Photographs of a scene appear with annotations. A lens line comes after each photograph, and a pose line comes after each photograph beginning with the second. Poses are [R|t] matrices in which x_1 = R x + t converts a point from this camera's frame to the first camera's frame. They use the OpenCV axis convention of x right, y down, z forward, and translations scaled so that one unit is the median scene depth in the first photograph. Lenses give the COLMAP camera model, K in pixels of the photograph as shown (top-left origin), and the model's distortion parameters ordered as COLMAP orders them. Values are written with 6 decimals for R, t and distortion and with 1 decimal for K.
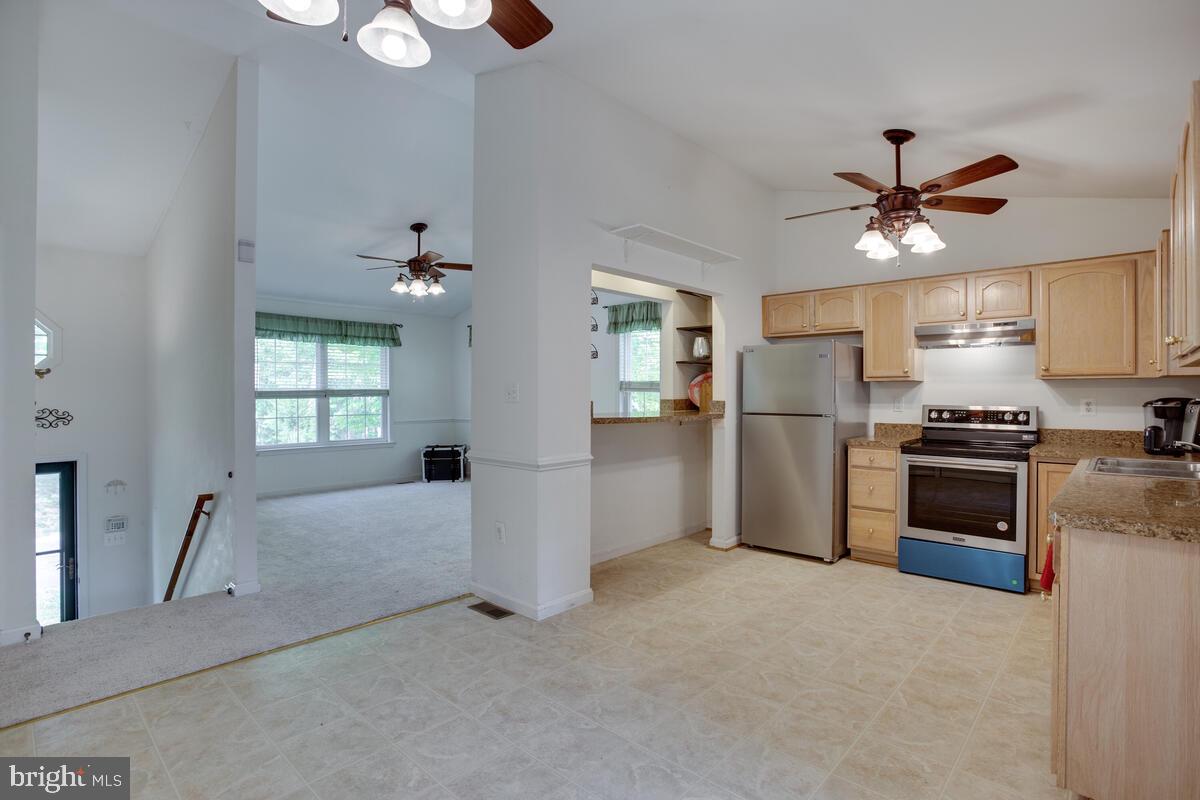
lens RADIAL K [[585.6, 0, 598.6], [0, 585.6, 397.3], [0, 0, 1]] dist [-0.073593, 0.029249]
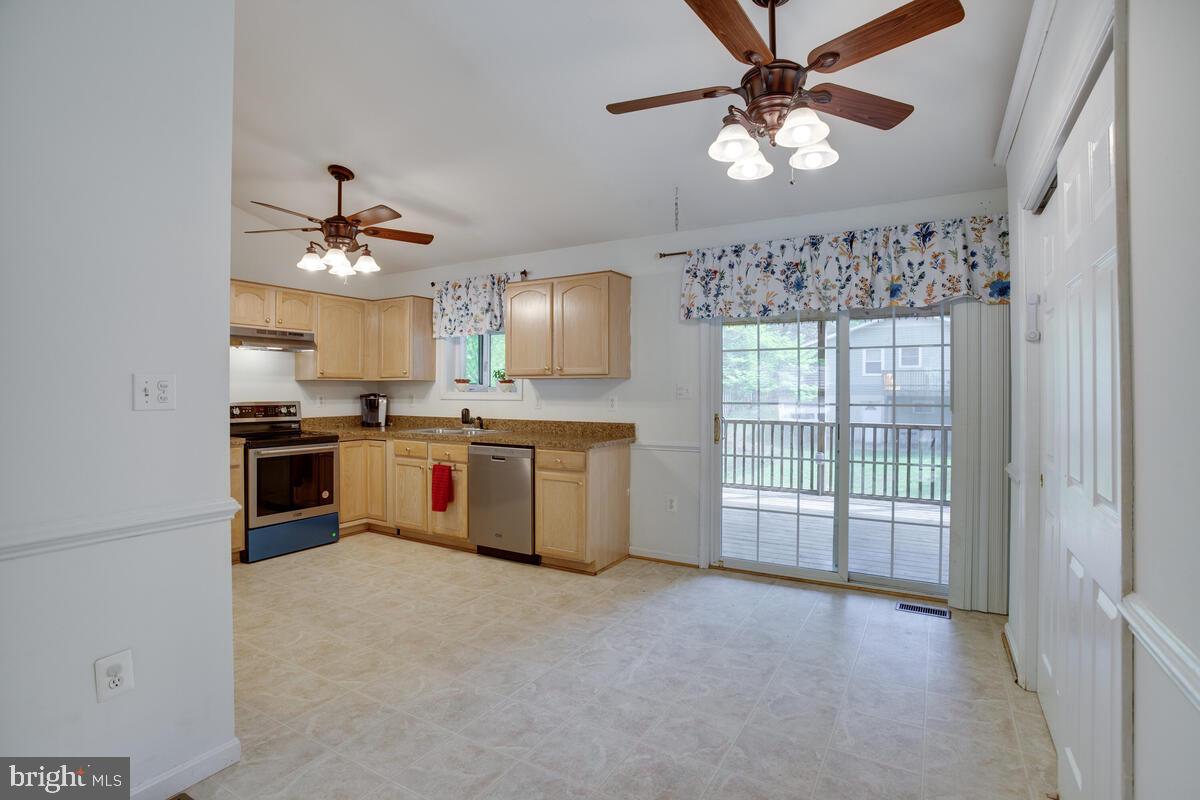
lens RADIAL K [[585.6, 0, 598.6], [0, 585.6, 397.3], [0, 0, 1]] dist [-0.073593, 0.029249]
pose [[-0.210492, -0.013402, 0.977504, -0.587426], [0.005362, 0.999875, 0.014864, -0.007485], [-0.977581, 0.008370, -0.210393, 0.567602]]
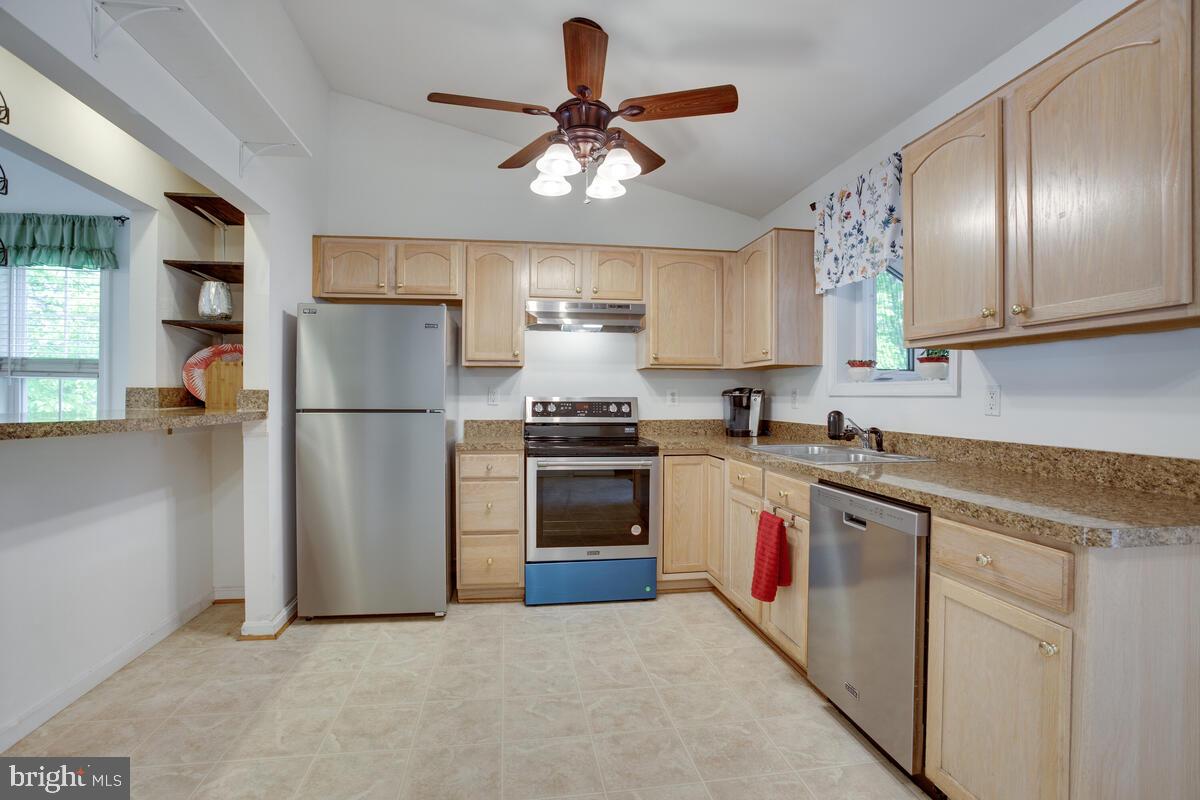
lens RADIAL K [[585.6, 0, 598.6], [0, 585.6, 397.3], [0, 0, 1]] dist [-0.073593, 0.029249]
pose [[0.616094, 0.000182, 0.787673, -0.042911], [0.001189, 0.999999, -0.001161, 0.016236], [-0.787672, 0.001651, 0.616092, 0.406993]]
